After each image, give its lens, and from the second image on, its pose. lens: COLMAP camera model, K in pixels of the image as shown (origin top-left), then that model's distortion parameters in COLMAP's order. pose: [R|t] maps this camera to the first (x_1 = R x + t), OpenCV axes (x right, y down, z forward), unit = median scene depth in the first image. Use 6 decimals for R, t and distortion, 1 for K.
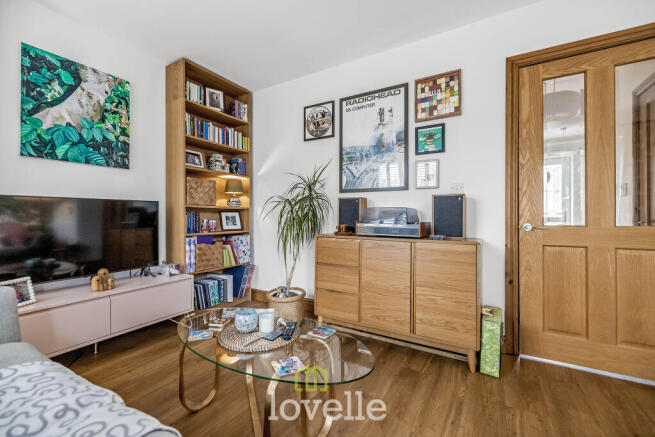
lens RADIAL K [[278.3, 0, 327.6], [0, 278.3, 216.0], [0, 0, 1]] dist [0.000771, 0.000092]
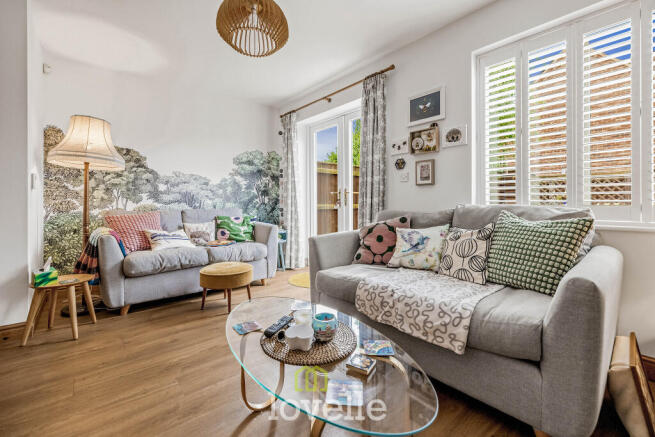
lens RADIAL K [[283.4, 0, 328.6], [0, 283.4, 203.2], [0, 0, 1]] dist [-0.000457, -0.000025]
pose [[-0.945723, 0.001264, 0.324971, -0.323054], [0.003494, 0.999974, 0.006278, 0.004294], [-0.324954, 0.007072, -0.945703, 1.007287]]
